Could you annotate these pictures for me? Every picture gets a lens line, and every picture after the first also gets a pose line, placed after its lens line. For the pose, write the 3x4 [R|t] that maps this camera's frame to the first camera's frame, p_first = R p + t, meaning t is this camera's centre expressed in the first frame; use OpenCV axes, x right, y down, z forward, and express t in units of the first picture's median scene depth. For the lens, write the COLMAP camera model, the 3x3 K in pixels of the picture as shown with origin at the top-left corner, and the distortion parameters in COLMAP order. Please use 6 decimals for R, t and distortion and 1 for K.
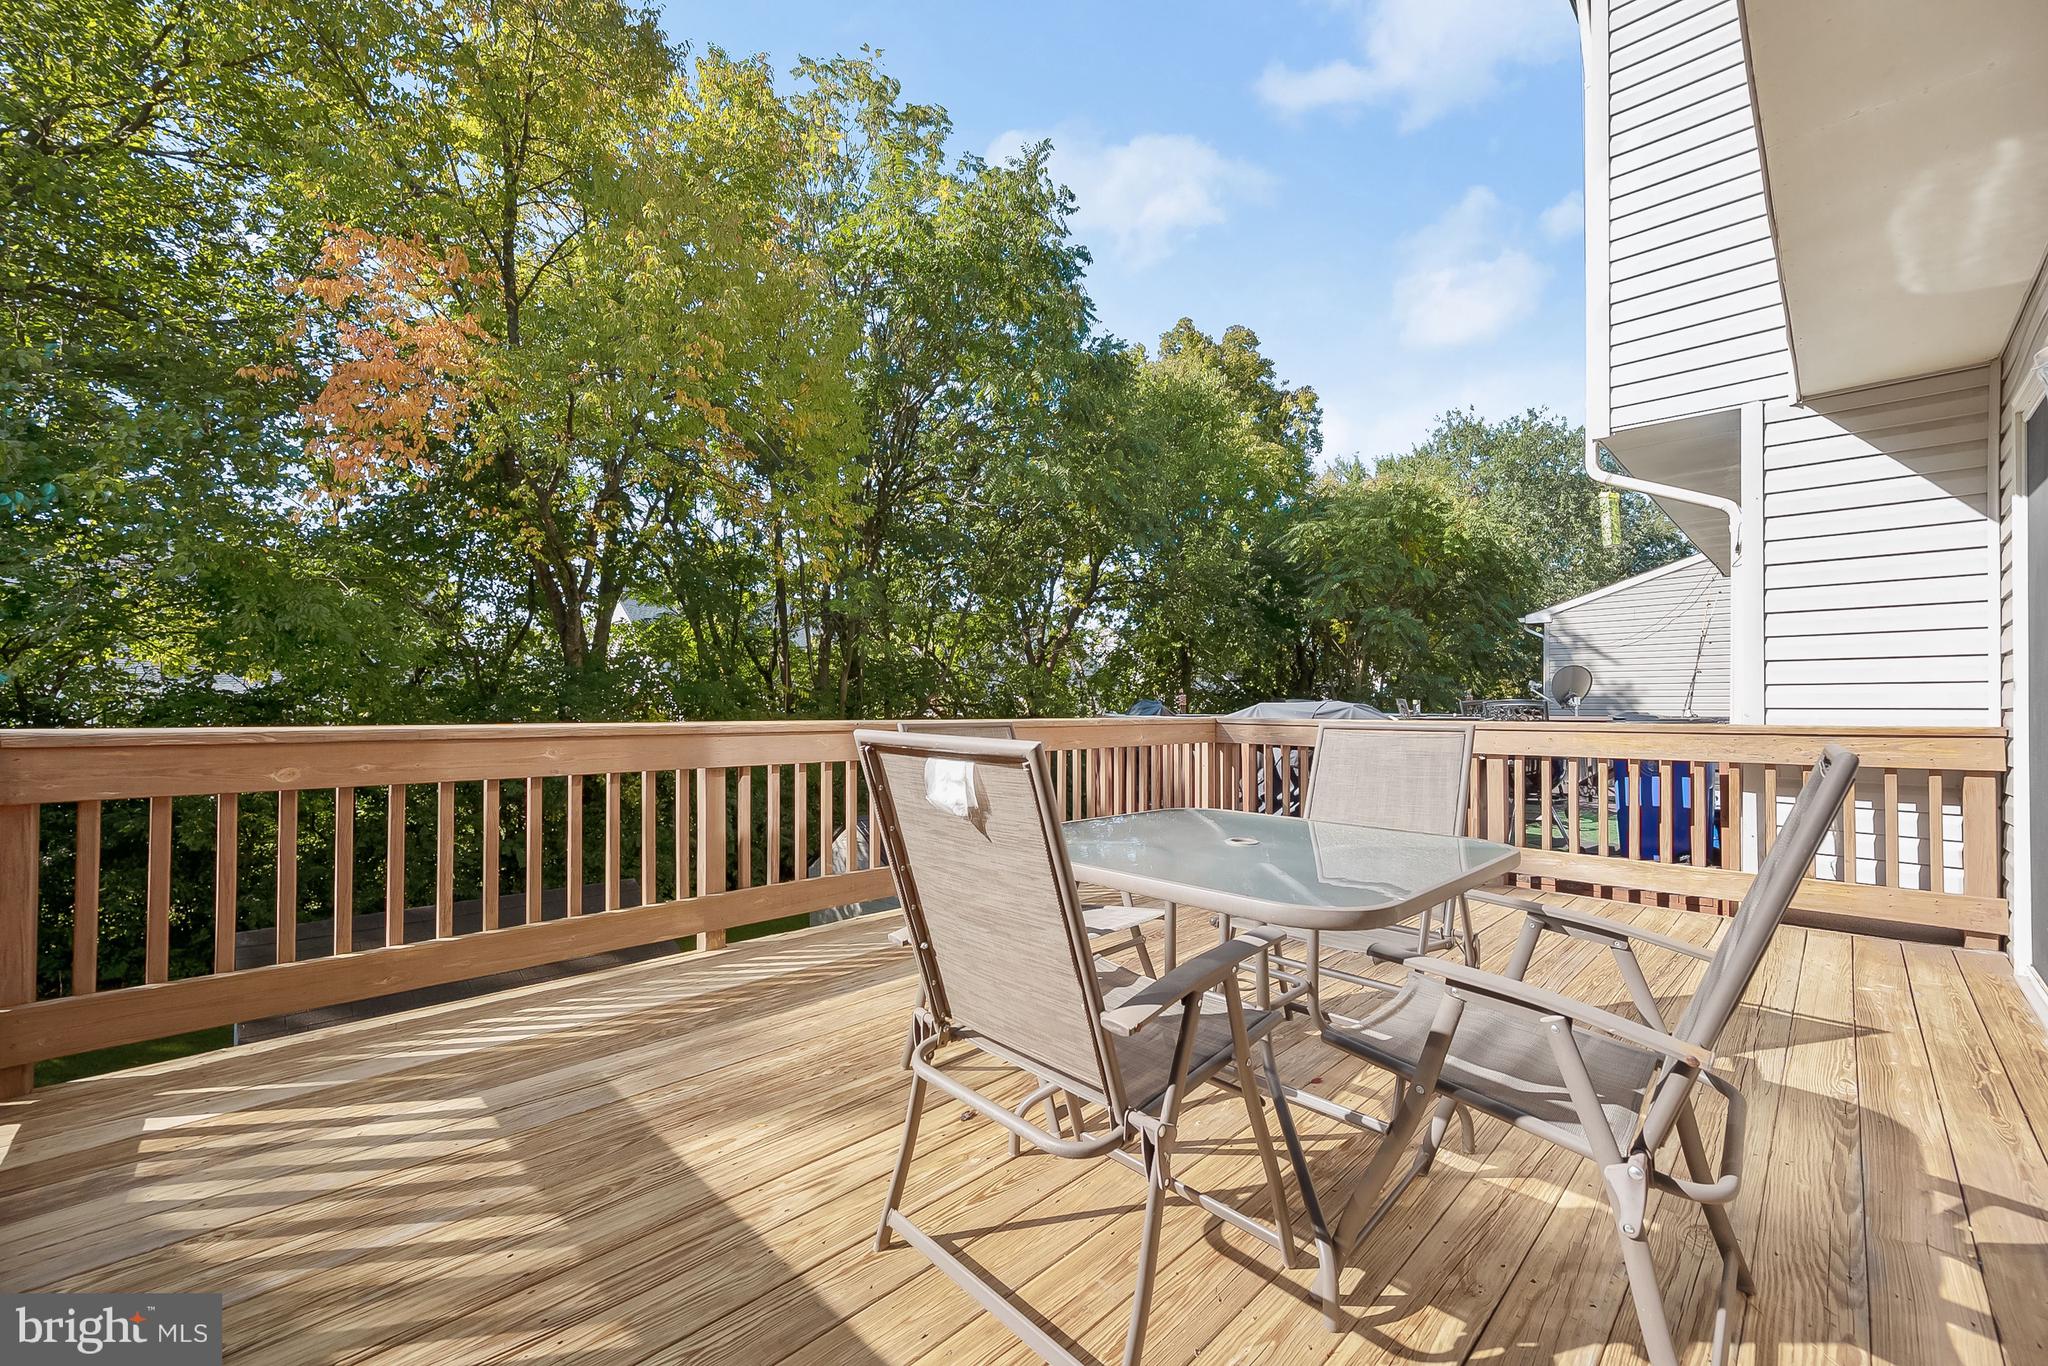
lens RADIAL K [[813.8, 0, 1032.5], [0, 813.8, 687.3], [0, 0, 1]] dist [-0.001159, -0.000096]
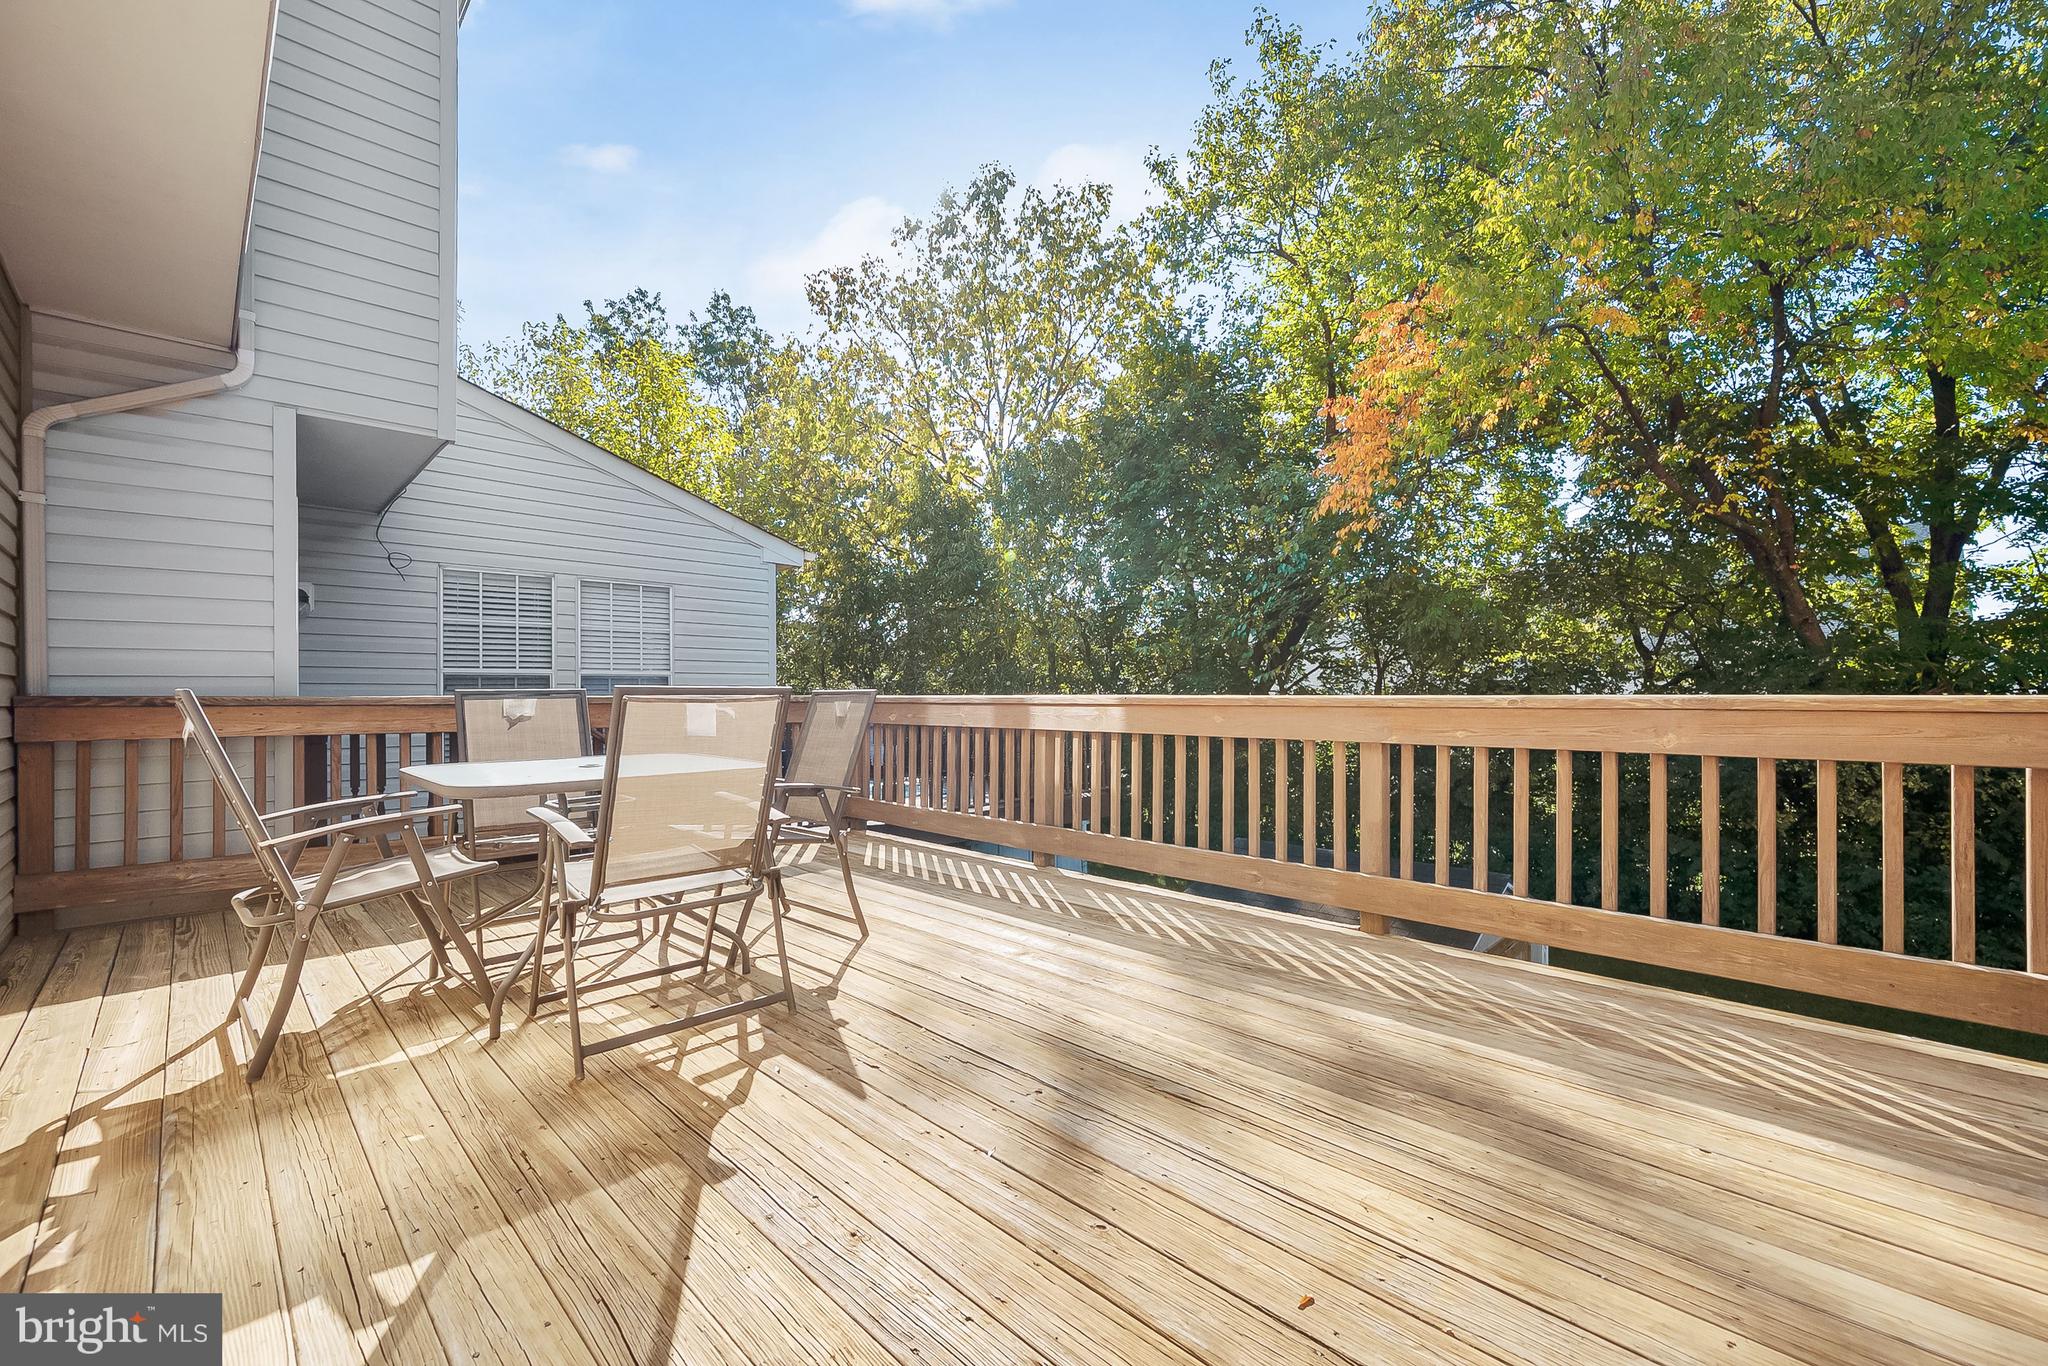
lens RADIAL K [[813.8, 0, 1032.5], [0, 813.8, 687.3], [0, 0, 1]] dist [-0.001159, -0.000096]
pose [[0.019418, -0.001899, -0.999810, 0.822635], [0.026102, 0.999658, -0.001392, 0.028820], [0.999471, -0.026070, 0.019461, 0.832061]]
